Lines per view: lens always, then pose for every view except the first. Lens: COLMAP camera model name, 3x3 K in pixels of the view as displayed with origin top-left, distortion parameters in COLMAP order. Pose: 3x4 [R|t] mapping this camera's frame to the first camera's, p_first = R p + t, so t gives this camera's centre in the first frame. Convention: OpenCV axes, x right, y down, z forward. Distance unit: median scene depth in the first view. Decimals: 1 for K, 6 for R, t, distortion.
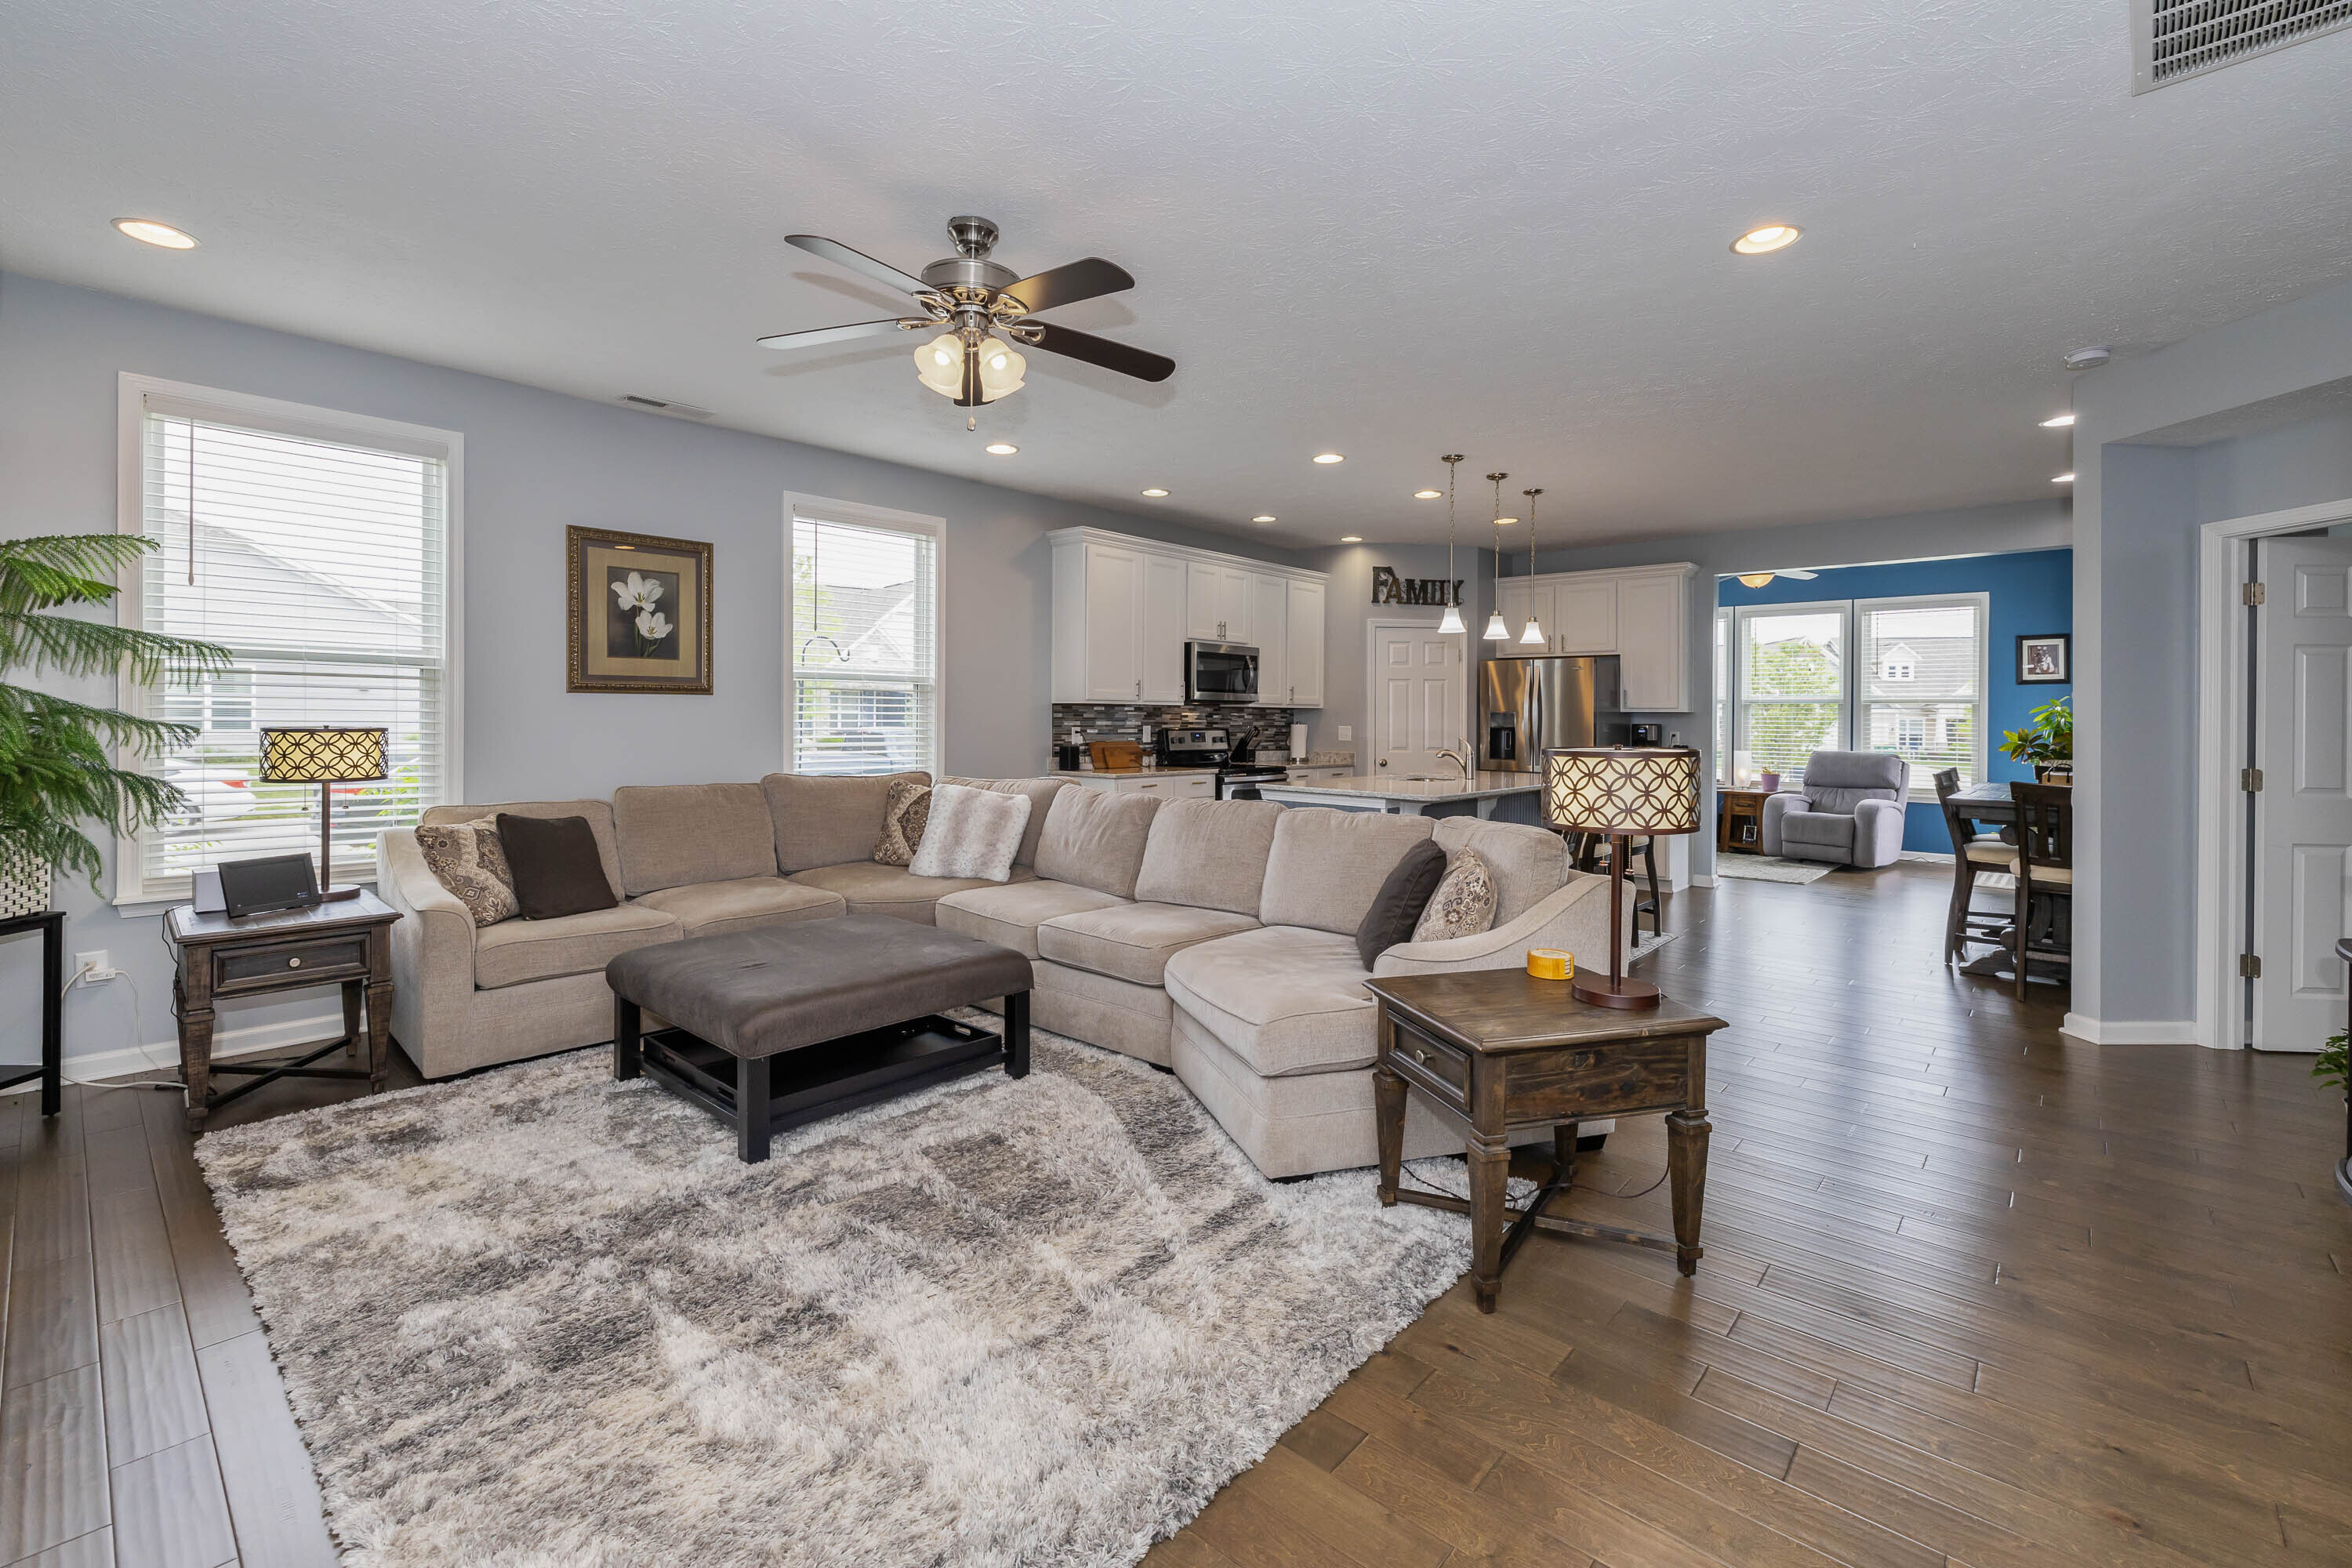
lens RADIAL K [[1029.8, 0, 1167.1], [0, 1029.8, 717.9], [0, 0, 1]] dist [0.000451, 0.000127]
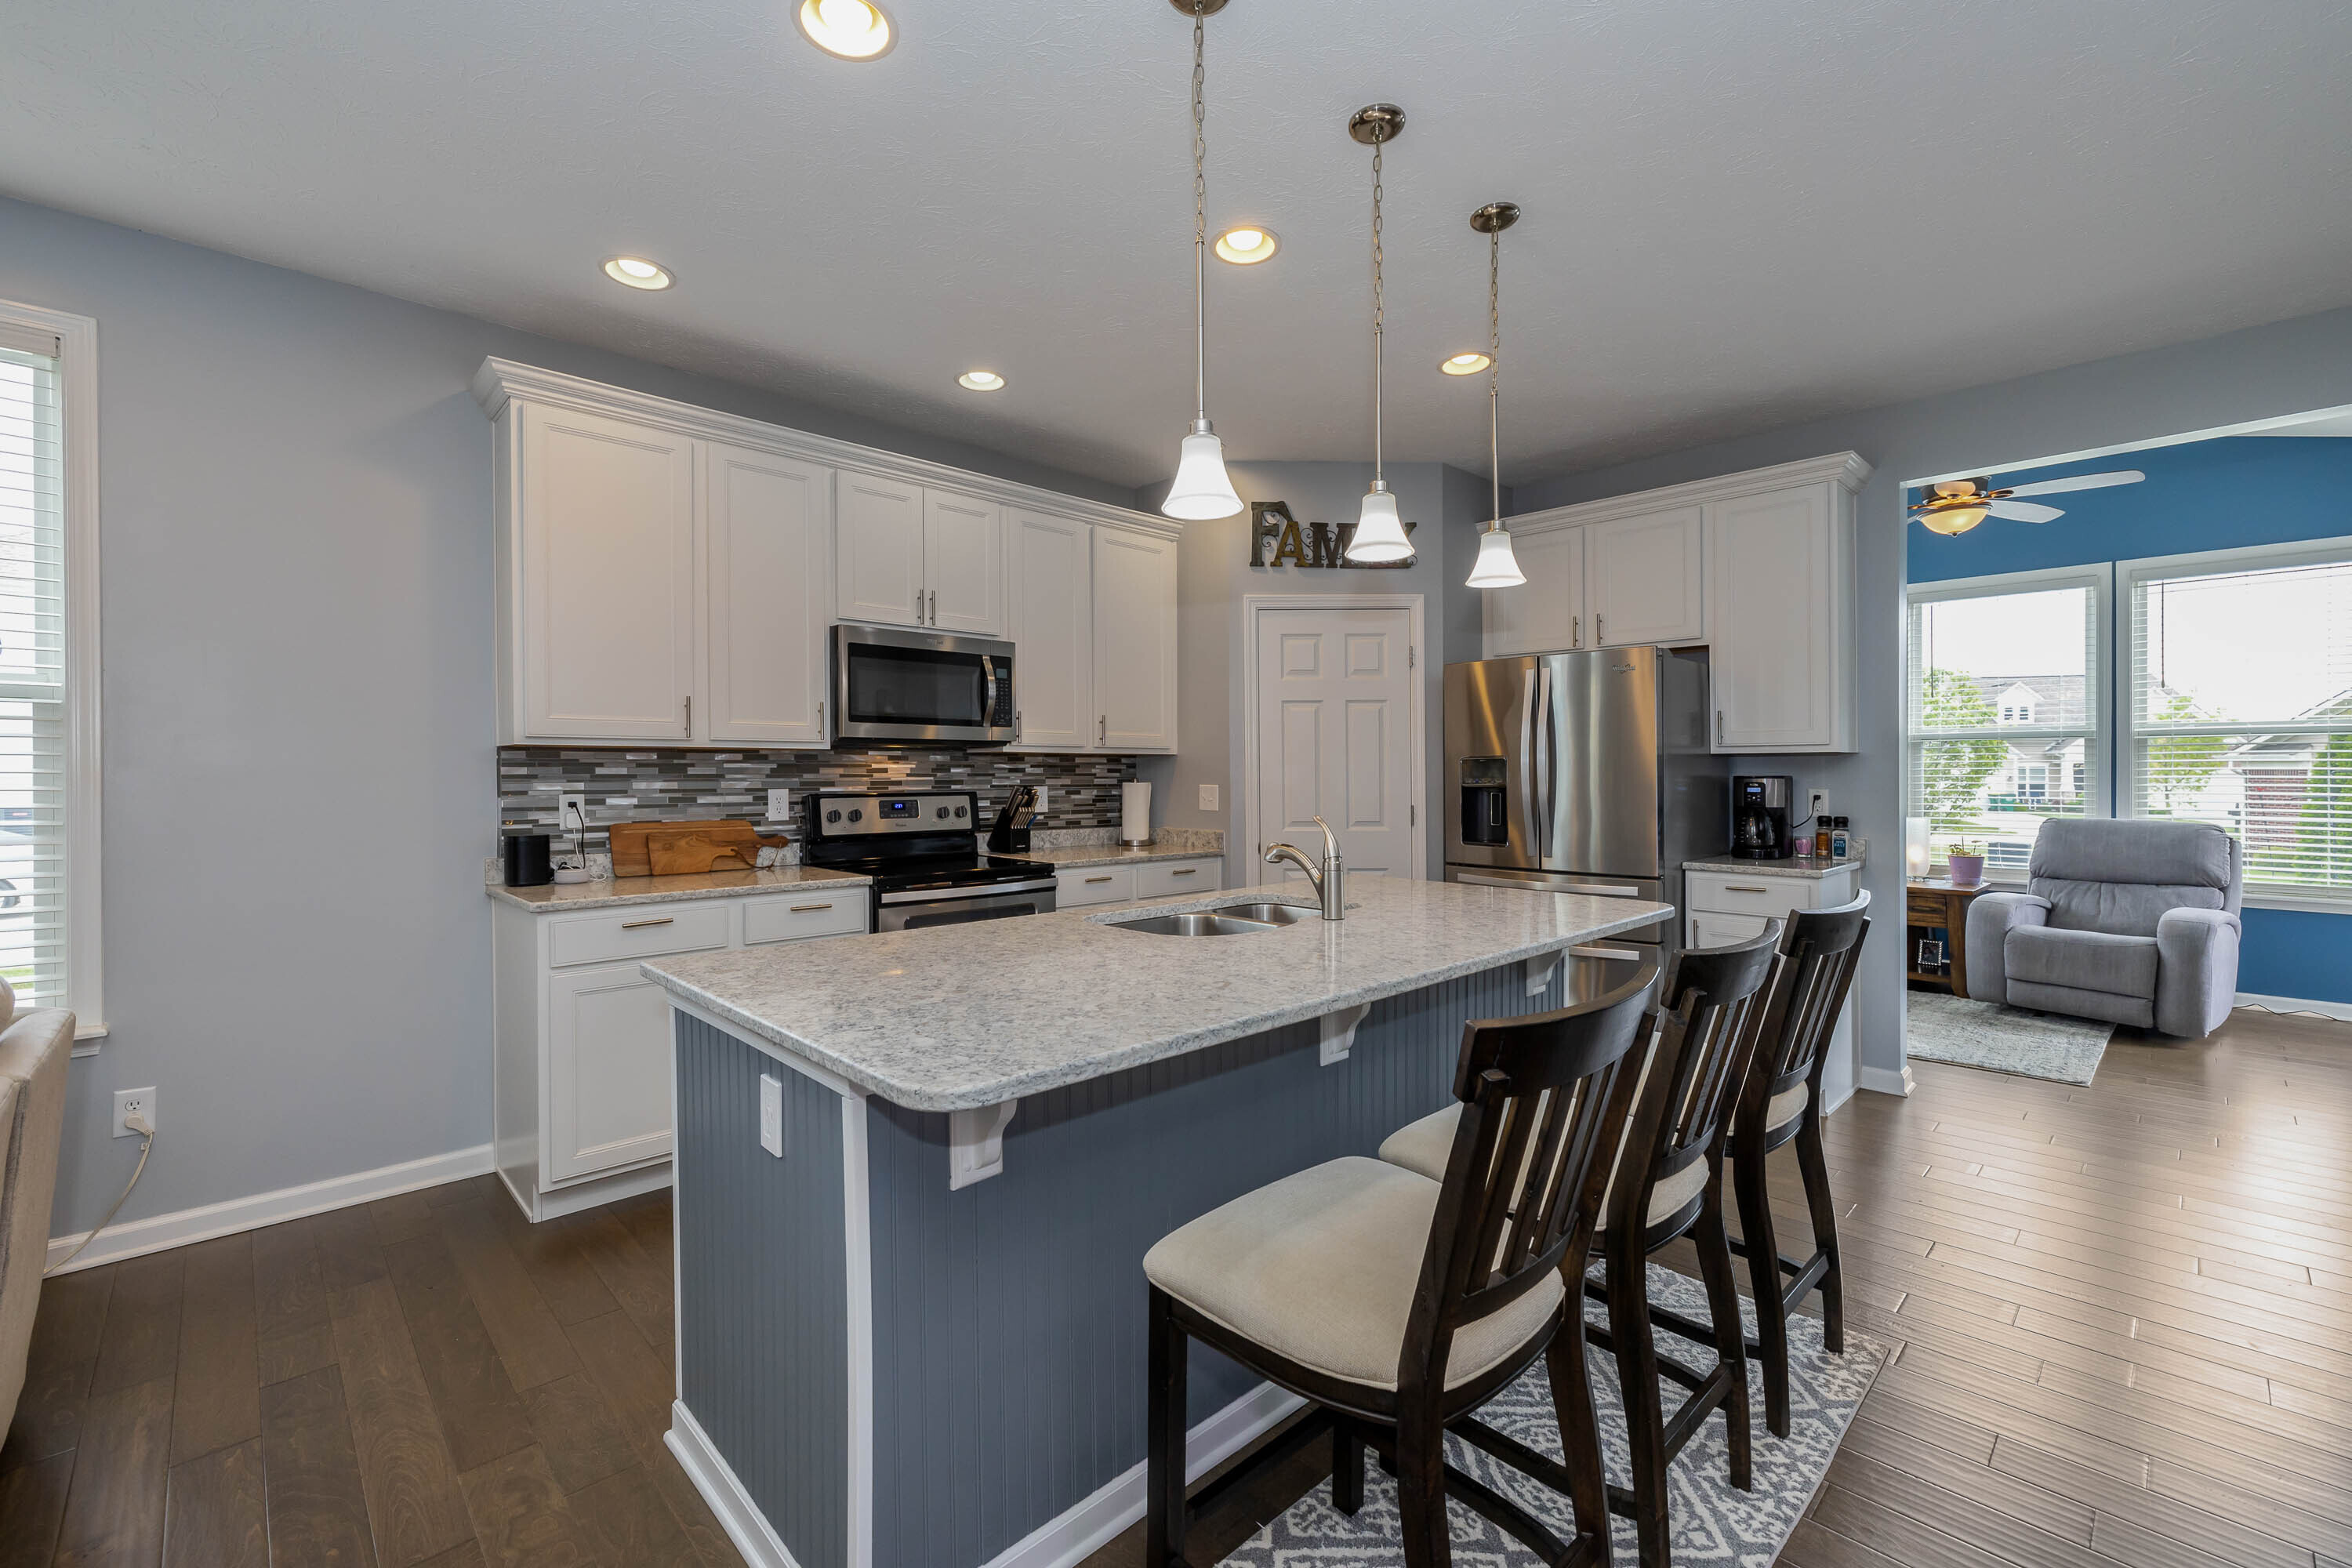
lens RADIAL K [[1002.9, 0, 1166.3], [0, 1002.9, 768.6], [0, 0, 1]] dist [0.012944, -0.000177]
pose [[0.997483, -0.009825, -0.070226, 0.190307], [0.009527, 0.999944, -0.004564, 0.001310], [0.070267, 0.003883, 0.997521, 0.447546]]
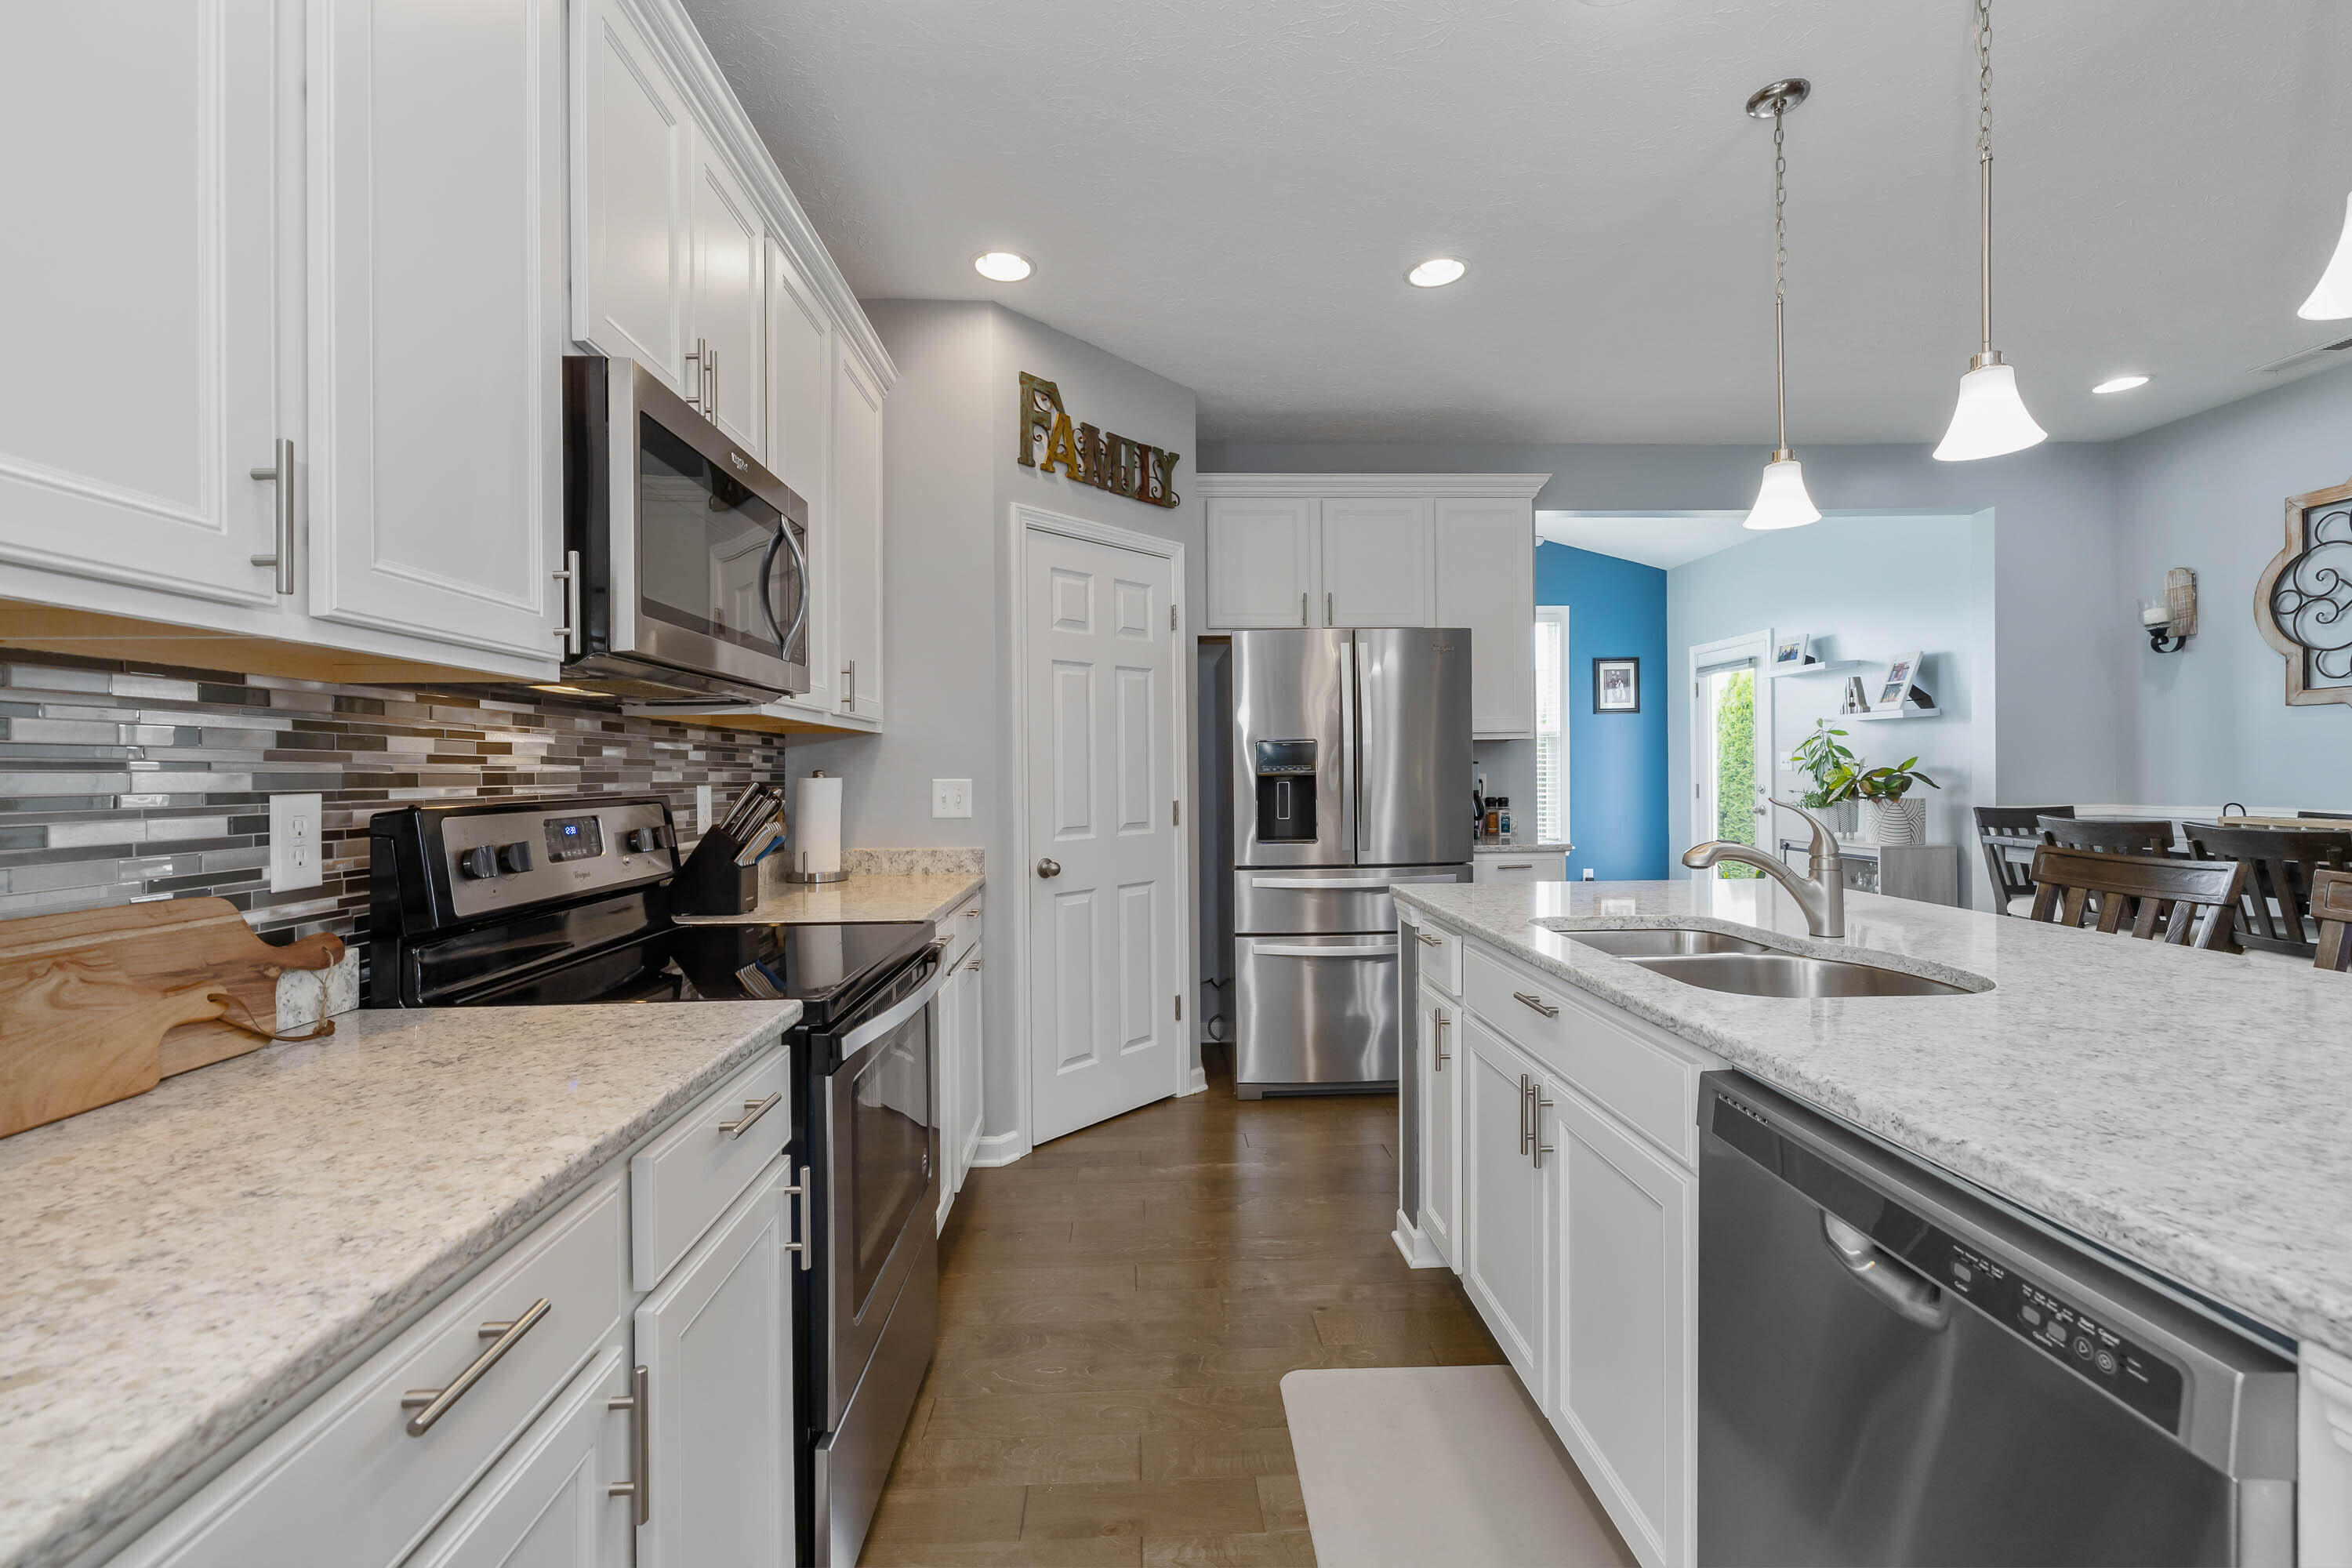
lens RADIAL K [[1002.9, 0, 1166.3], [0, 1002.9, 768.6], [0, 0, 1]] dist [0.012944, -0.000177]
pose [[0.719901, -0.015713, 0.693898, -0.028865], [0.020434, 0.999790, 0.001441, 0.005272], [-0.693776, 0.013142, 0.720071, 0.685652]]
